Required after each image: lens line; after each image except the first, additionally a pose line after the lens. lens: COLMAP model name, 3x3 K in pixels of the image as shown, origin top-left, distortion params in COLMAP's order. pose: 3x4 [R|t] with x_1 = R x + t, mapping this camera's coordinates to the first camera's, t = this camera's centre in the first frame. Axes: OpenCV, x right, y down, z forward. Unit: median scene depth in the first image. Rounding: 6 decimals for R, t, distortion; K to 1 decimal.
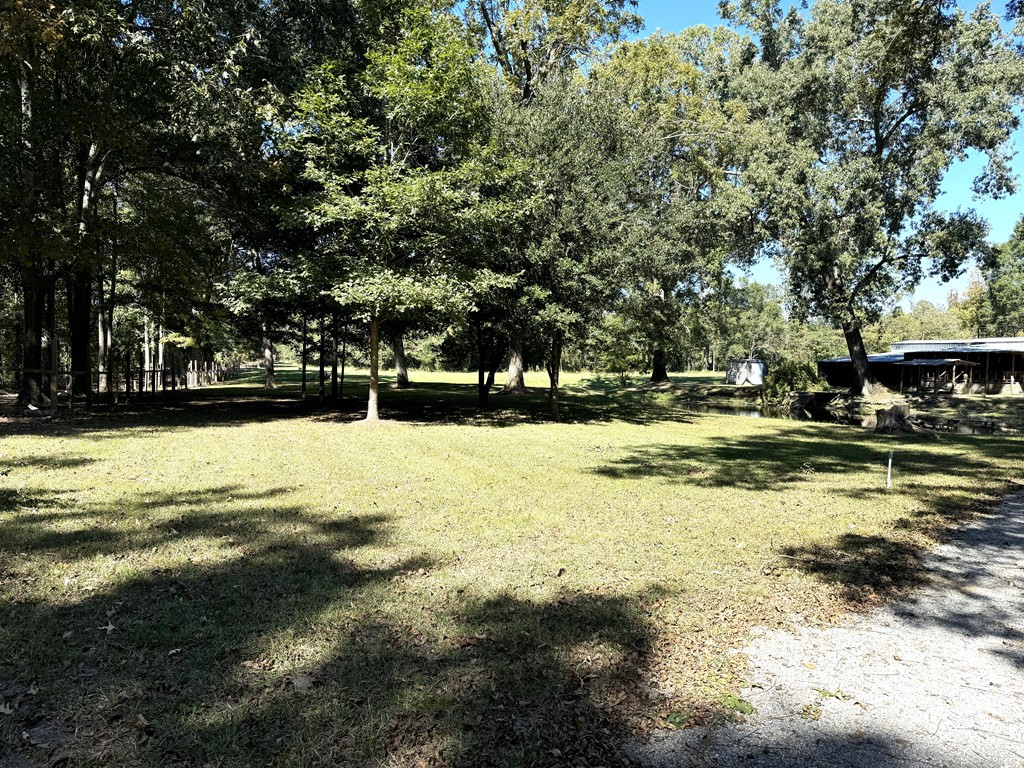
lens RADIAL K [[710.3, 0, 508.2], [0, 710.3, 380.5], [0, 0, 1]] dist [0.075963, -0.081763]
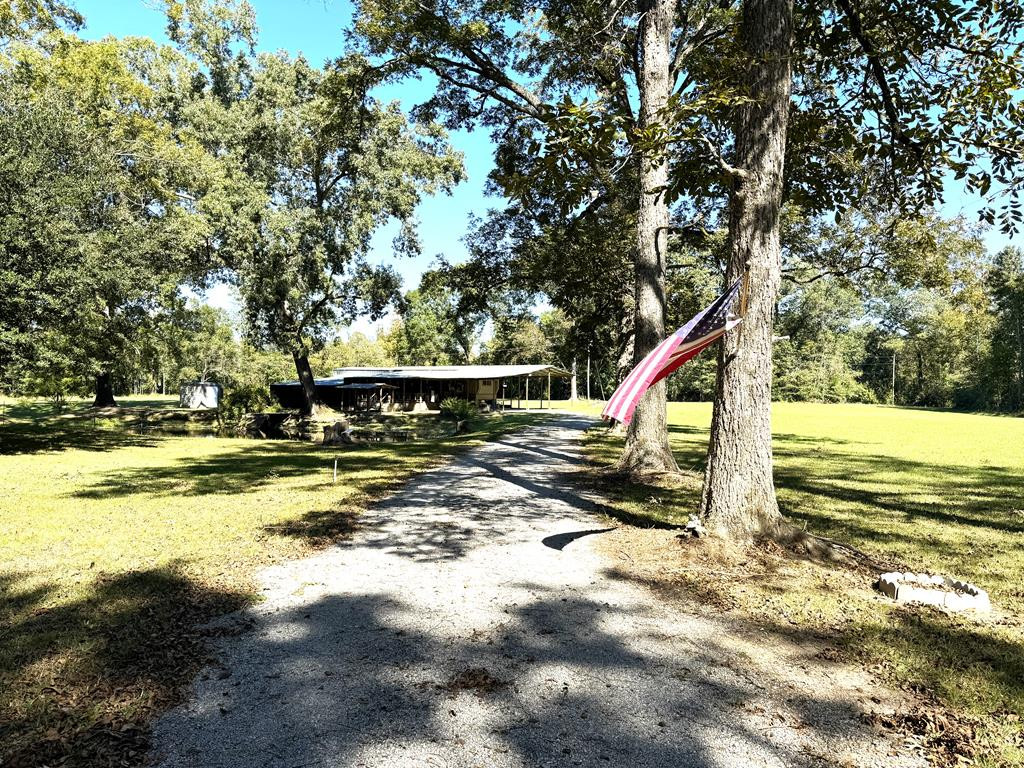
lens RADIAL K [[710.3, 0, 521.9], [0, 710.3, 392.3], [0, 0, 1]] dist [0.075963, -0.081763]
pose [[0.733881, -0.005794, 0.679254, -0.061090], [0.016381, 0.999824, -0.009171, 0.000980], [-0.679081, 0.017857, 0.733846, -0.110079]]
